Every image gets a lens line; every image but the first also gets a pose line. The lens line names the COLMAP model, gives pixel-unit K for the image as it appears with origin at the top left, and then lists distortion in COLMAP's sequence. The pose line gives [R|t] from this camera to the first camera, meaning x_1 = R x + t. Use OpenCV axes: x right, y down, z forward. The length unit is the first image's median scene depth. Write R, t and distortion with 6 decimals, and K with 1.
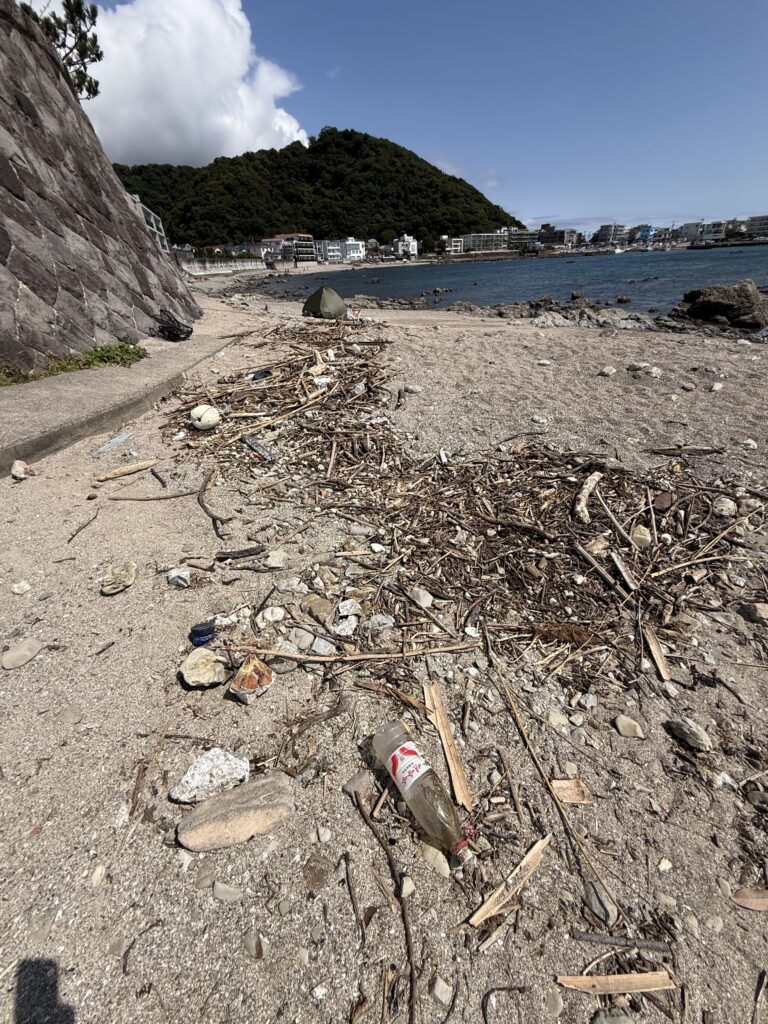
lens RADIAL K [[409.4, 0, 384.0], [0, 409.4, 512.0], [0, 0, 1]] dist [-0.000420, -0.000232]
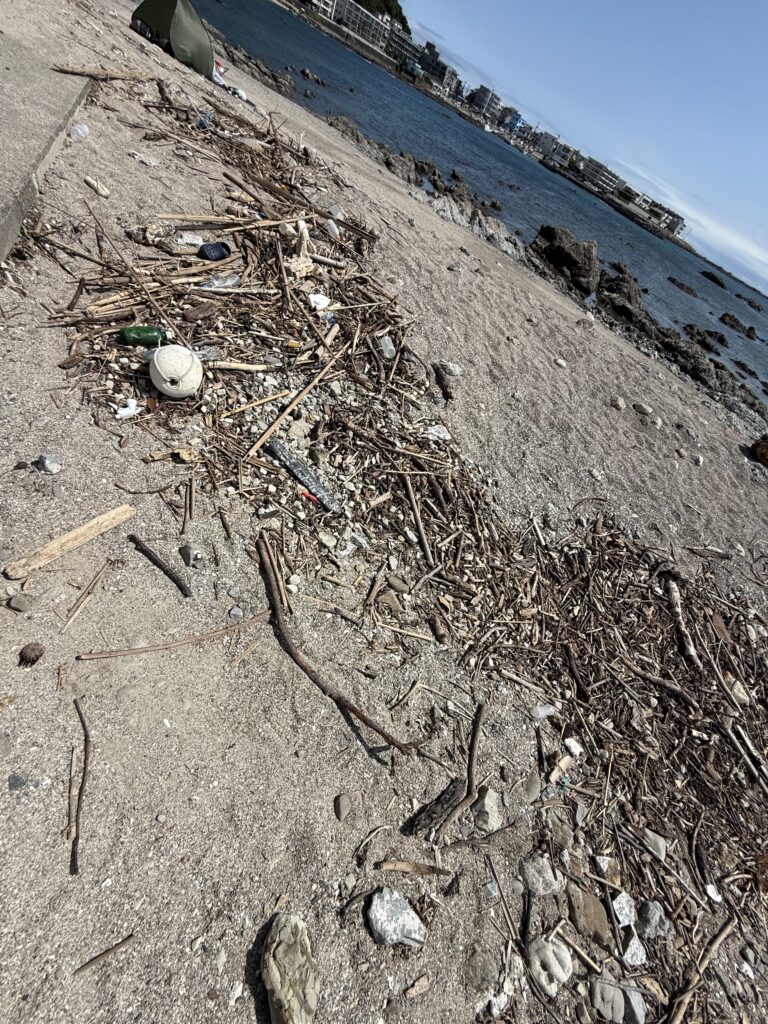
lens RADIAL K [[409.4, 0, 384.0], [0, 409.4, 512.0], [0, 0, 1]] dist [-0.000420, -0.000232]
pose [[0.873812, 0.089378, 0.477980, -0.426020], [-0.240165, 0.934031, 0.264398, -0.257009], [-0.422817, -0.345828, 0.837633, 0.381703]]
